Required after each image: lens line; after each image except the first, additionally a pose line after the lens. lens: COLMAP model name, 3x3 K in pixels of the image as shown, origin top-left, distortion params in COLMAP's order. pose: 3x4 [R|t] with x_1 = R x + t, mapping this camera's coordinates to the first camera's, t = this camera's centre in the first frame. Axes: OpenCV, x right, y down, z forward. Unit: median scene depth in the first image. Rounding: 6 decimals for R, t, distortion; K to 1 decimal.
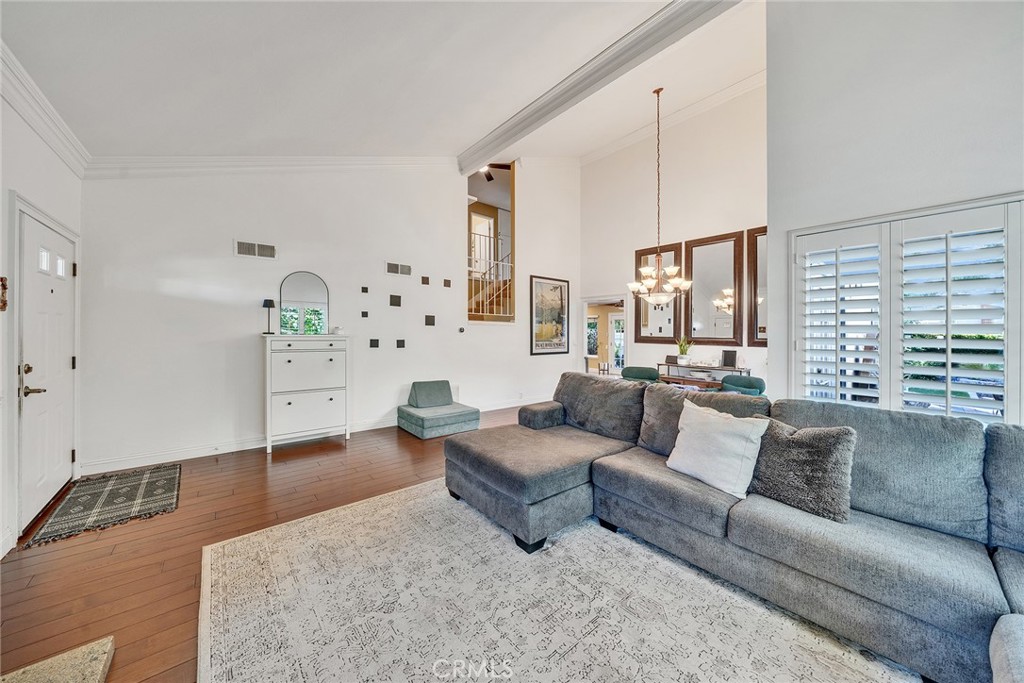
lens RADIAL K [[361.8, 0, 512.0], [0, 361.8, 341.5], [0, 0, 1]] dist [0.000138, 0.000051]
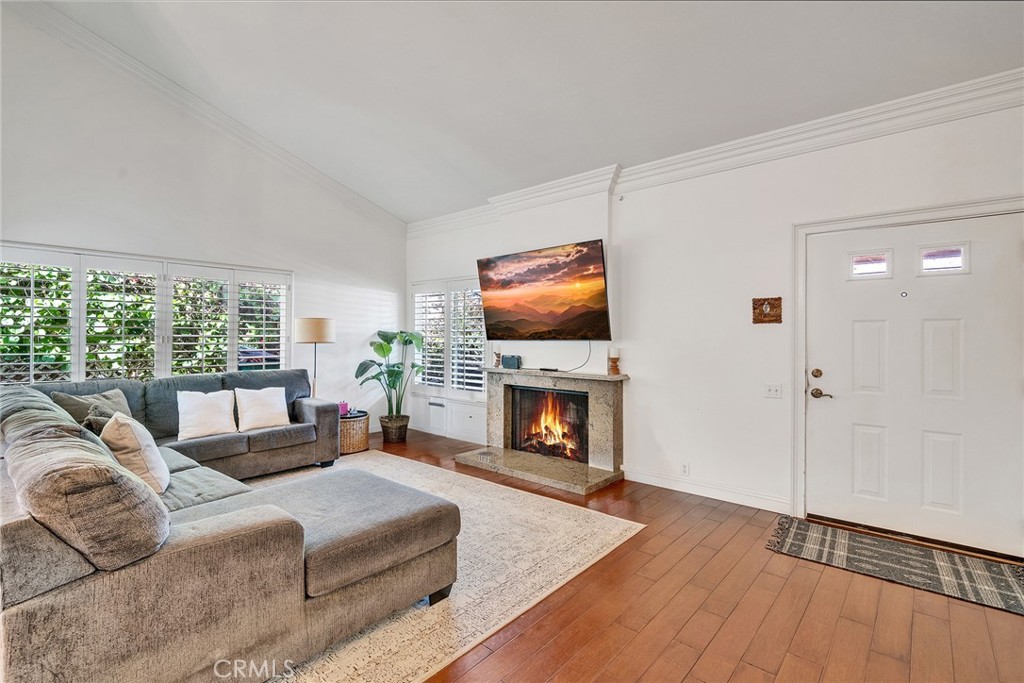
lens RADIAL K [[466.4, 0, 512.0], [0, 466.4, 341.5], [0, 0, 1]] dist [0.001171, 0.000163]
pose [[-0.986711, -0.013289, -0.161938, -0.173810], [-0.018453, 0.999367, 0.030429, -0.046083], [0.161431, 0.033013, -0.986332, 2.191416]]
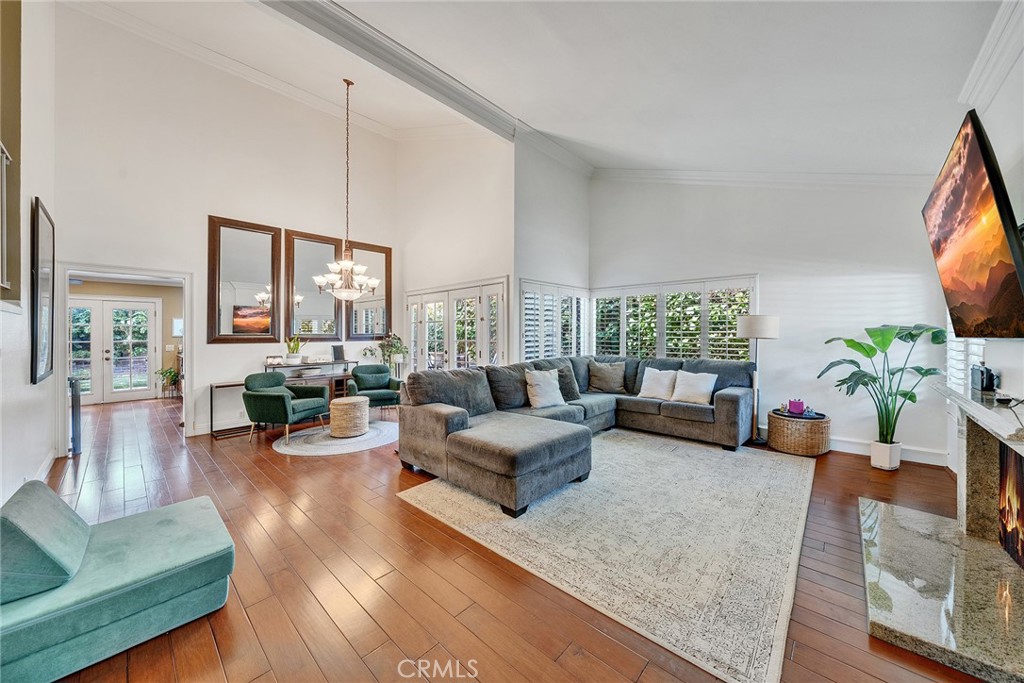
lens RADIAL K [[361.8, 0, 512.0], [0, 361.8, 341.5], [0, 0, 1]] dist [0.000138, 0.000051]
pose [[-0.147438, -0.038598, 0.988318, -1.242898], [0.024084, 0.998802, 0.042600, -0.048536], [-0.988778, 0.030084, -0.146331, 1.372658]]
